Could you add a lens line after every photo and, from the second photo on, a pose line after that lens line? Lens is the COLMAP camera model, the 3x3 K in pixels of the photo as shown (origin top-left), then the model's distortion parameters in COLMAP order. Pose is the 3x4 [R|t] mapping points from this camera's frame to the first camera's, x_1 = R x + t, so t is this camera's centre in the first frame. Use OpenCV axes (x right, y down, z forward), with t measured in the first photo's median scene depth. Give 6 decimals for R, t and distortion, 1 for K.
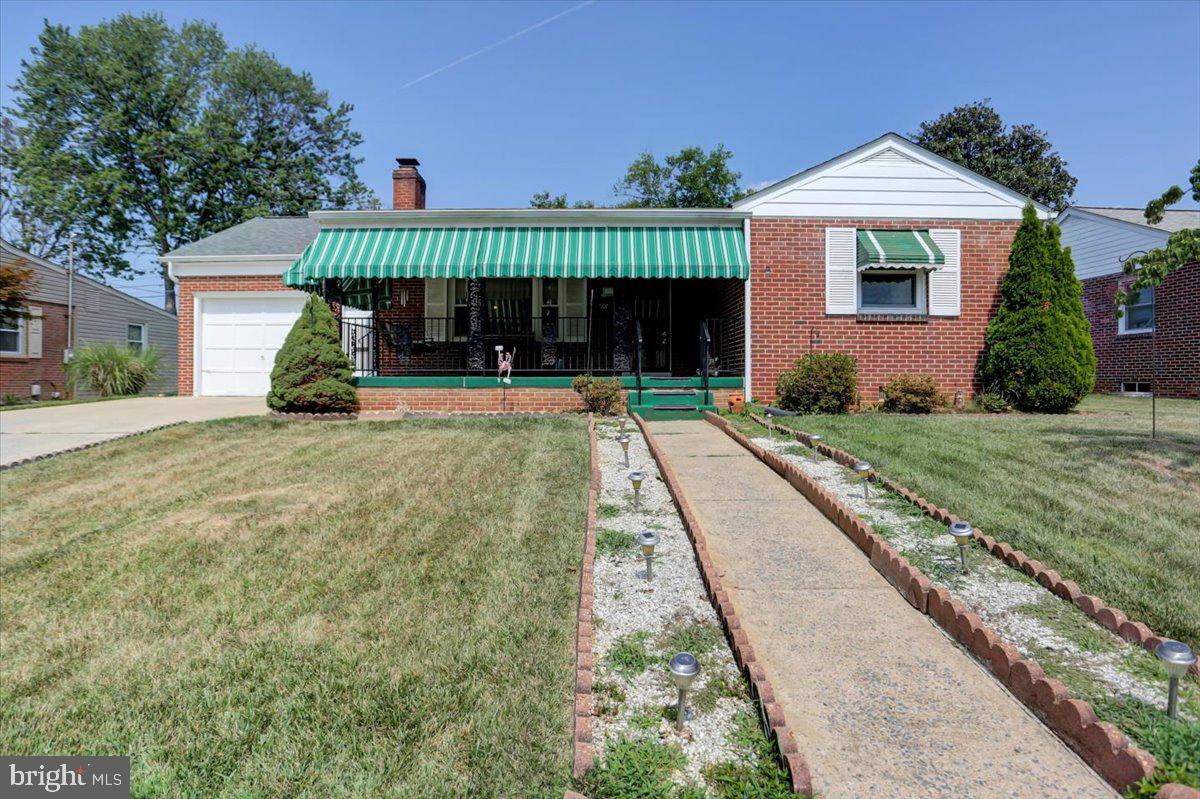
lens RADIAL K [[655.2, 0, 600.0], [0, 655.2, 392.6], [0, 0, 1]] dist [-0.043584, 0.008265]
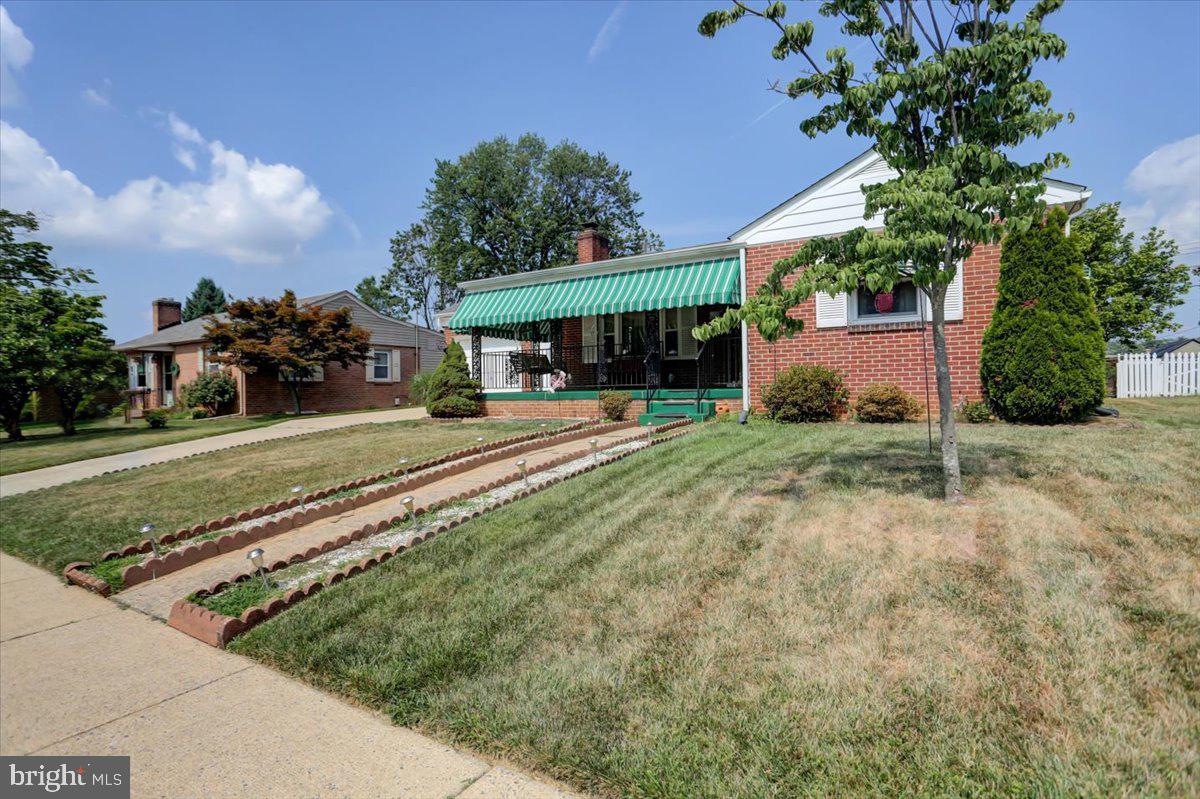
lens RADIAL K [[588.3, 0, 600.6], [0, 588.3, 404.6], [0, 0, 1]] dist [-0.056156, 0.019113]
pose [[0.852048, -0.004328, -0.523446, 0.542520], [0.009713, 0.999924, 0.007544, -0.006052], [0.523374, -0.011512, 0.852025, 0.003471]]
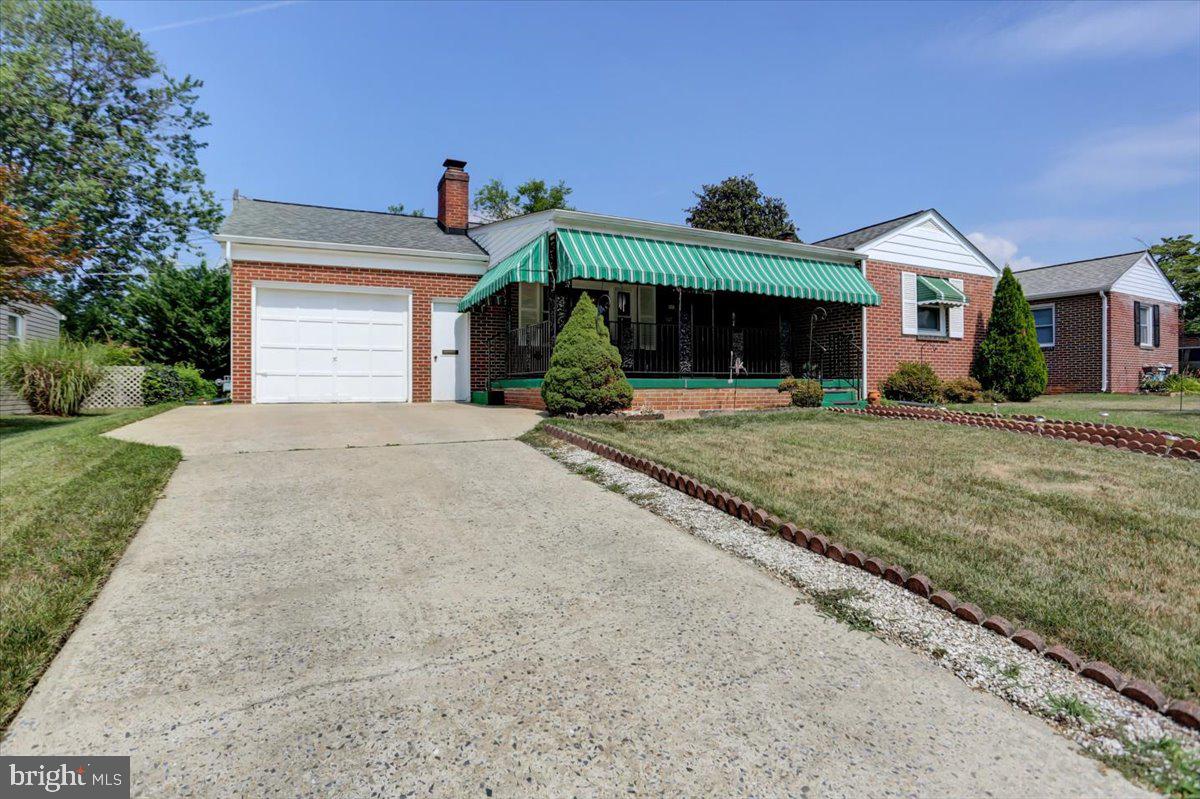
lens RADIAL K [[588.3, 0, 592.9], [0, 588.3, 400.9], [0, 0, 1]] dist [-0.056156, 0.019113]
pose [[0.901146, -0.014808, 0.433263, -0.778720], [0.014399, 0.999887, 0.004224, 0.006970], [-0.433277, 0.002433, 0.901258, 0.176398]]
